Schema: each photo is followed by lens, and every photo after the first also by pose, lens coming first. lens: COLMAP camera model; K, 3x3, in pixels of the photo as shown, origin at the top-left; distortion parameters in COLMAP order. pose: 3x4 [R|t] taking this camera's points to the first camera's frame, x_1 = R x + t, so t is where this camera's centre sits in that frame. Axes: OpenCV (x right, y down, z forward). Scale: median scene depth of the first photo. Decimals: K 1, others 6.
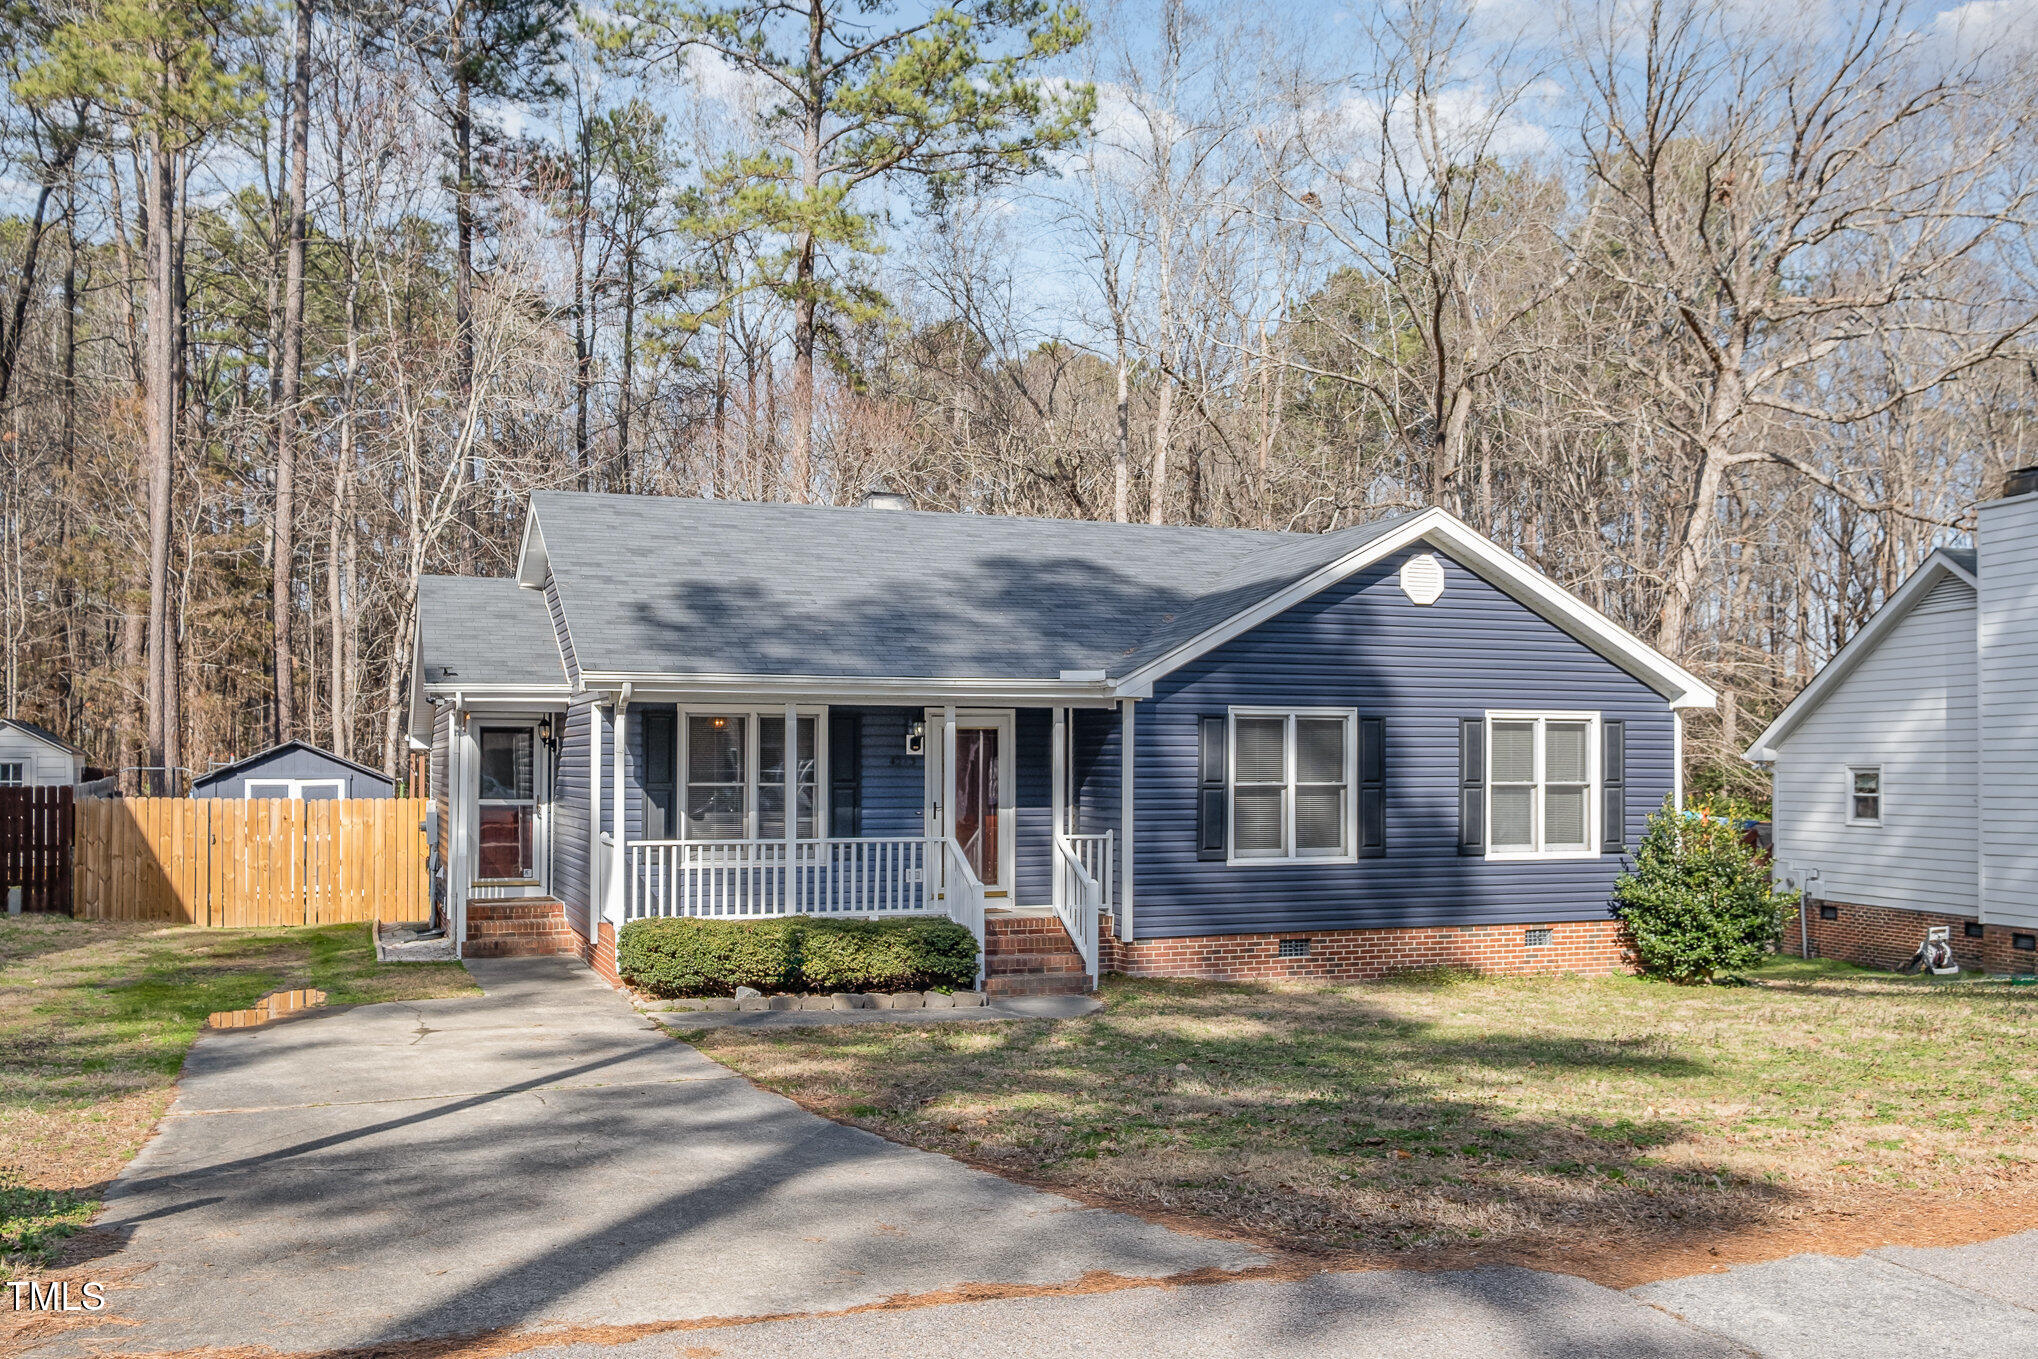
lens RADIAL K [[1653.0, 0, 1019.0], [0, 1653.0, 679.5], [0, 0, 1]] dist [0.001226, -0.001748]
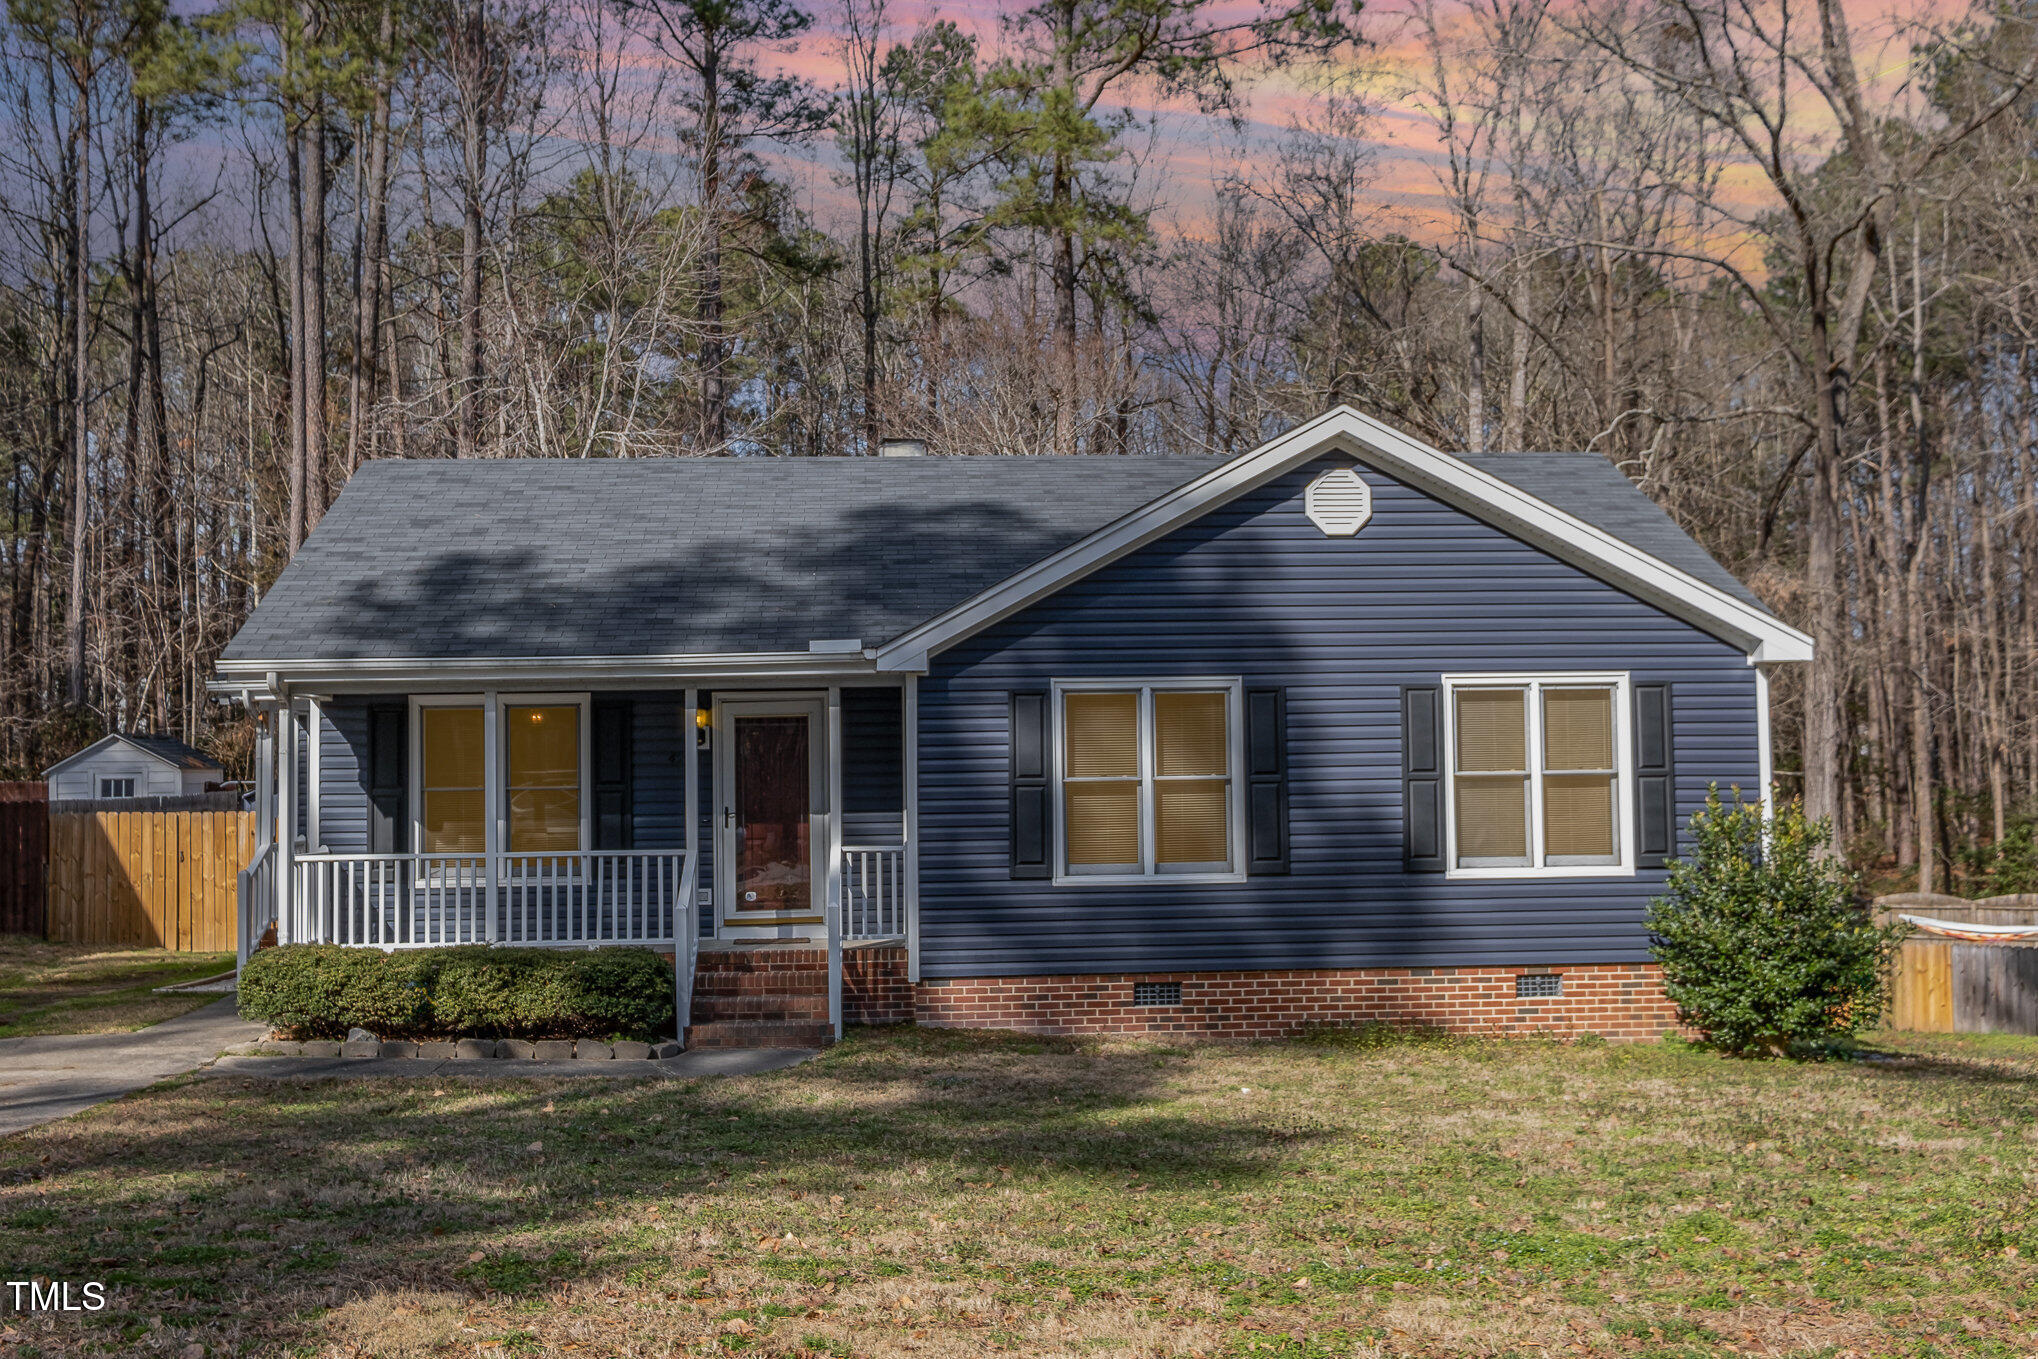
lens RADIAL K [[1919.0, 0, 1017.2], [0, 1919.0, 606.1], [0, 0, 1]] dist [0.002309, 0.007546]
pose [[0.954297, -0.041348, -0.295986, 0.372242], [0.031471, 0.998780, -0.038059, 0.015307], [0.297199, 0.027004, 0.954434, 0.130341]]
